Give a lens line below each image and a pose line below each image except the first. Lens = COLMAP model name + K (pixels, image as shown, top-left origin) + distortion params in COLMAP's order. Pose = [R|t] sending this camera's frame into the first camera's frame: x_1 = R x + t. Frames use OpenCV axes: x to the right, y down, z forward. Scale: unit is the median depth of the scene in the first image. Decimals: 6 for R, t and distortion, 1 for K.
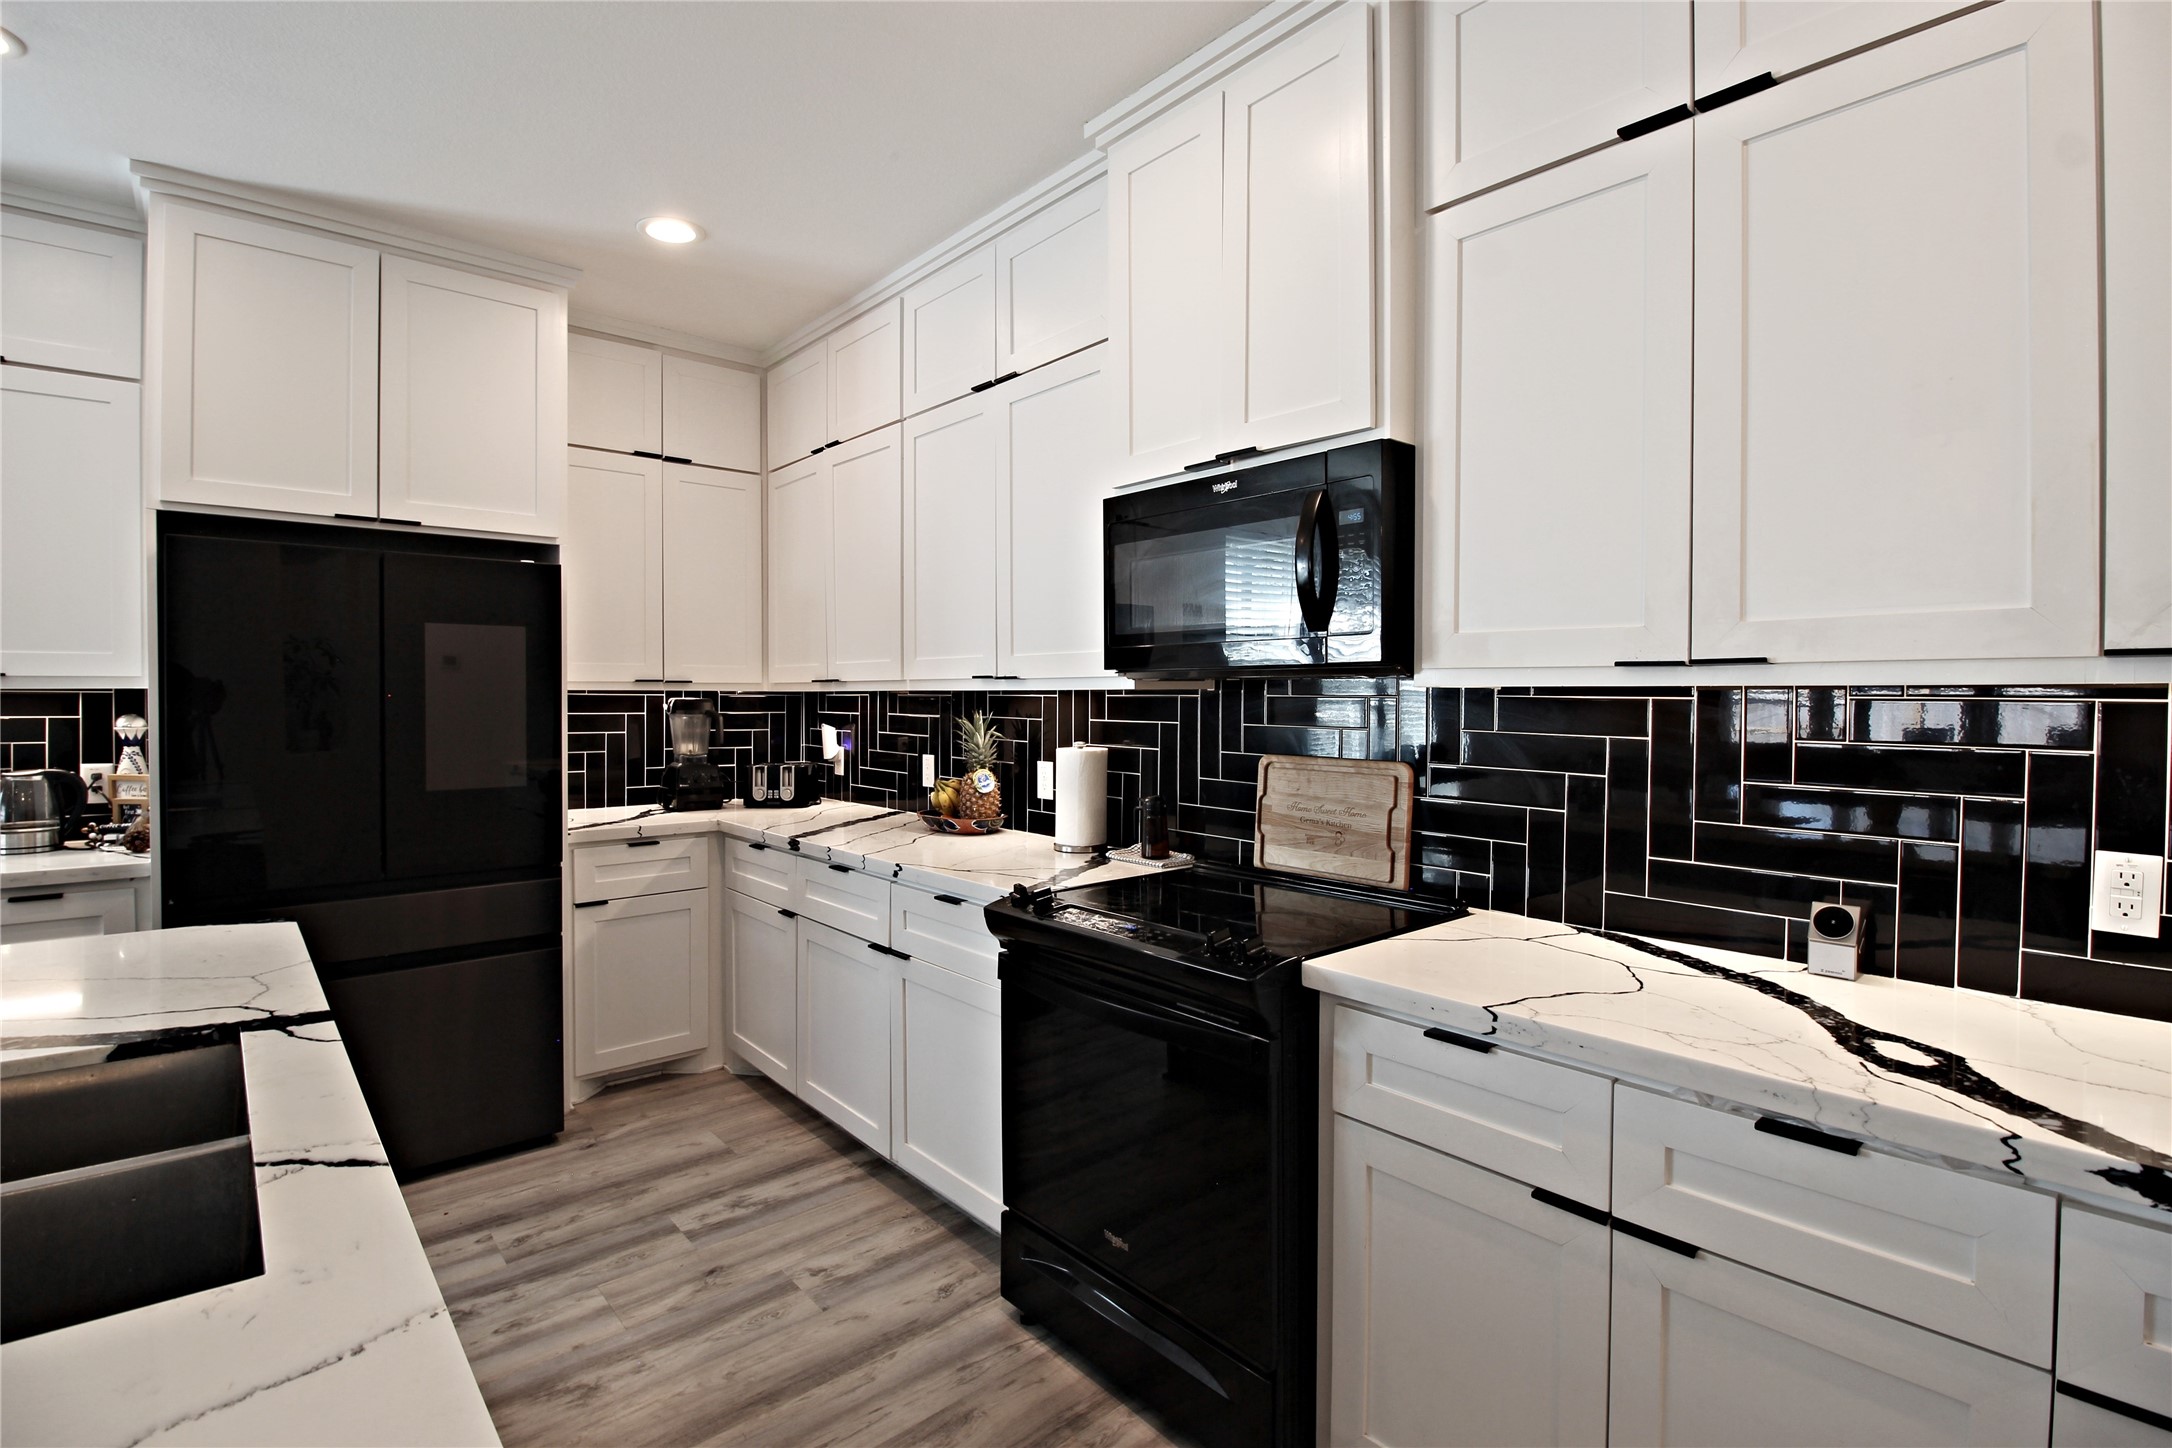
lens RADIAL K [[1009.4, 0, 1090.3], [0, 1009.4, 705.2], [0, 0, 1]] dist [-0.001940, -0.000728]
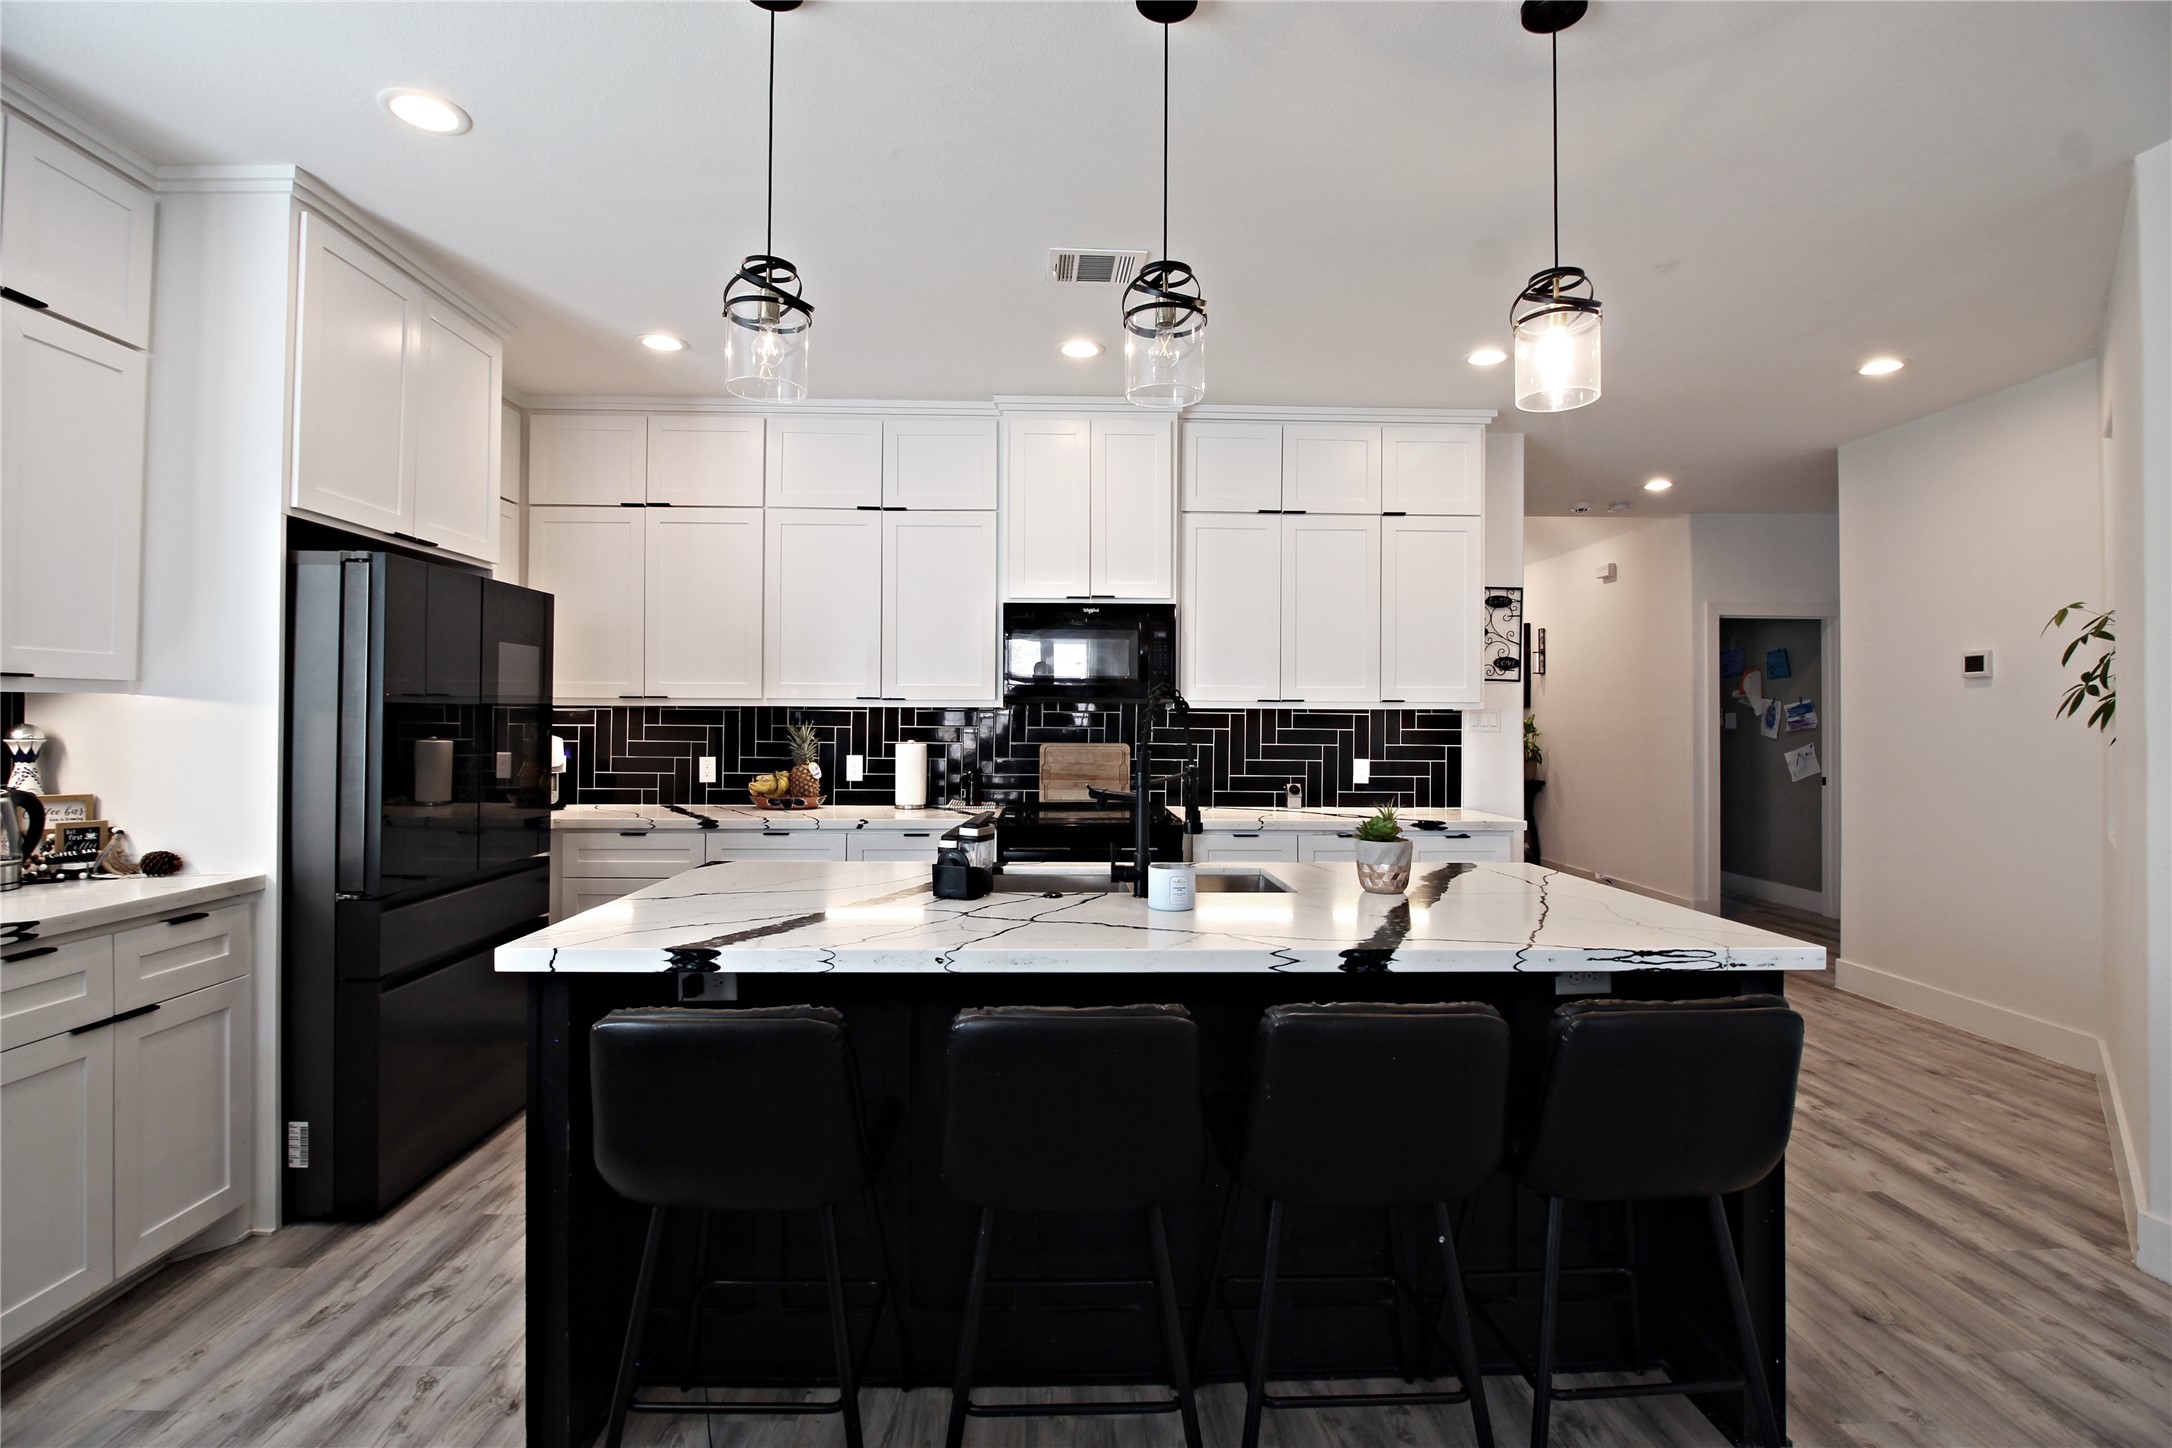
lens RADIAL K [[1009.4, 0, 1090.3], [0, 1009.4, 705.2], [0, 0, 1]] dist [-0.001940, -0.000728]
pose [[0.626155, 0.012845, 0.779593, -1.051937], [0.003145, 0.999815, -0.018999, 0.012089], [-0.779692, 0.014348, 0.625998, -0.206891]]
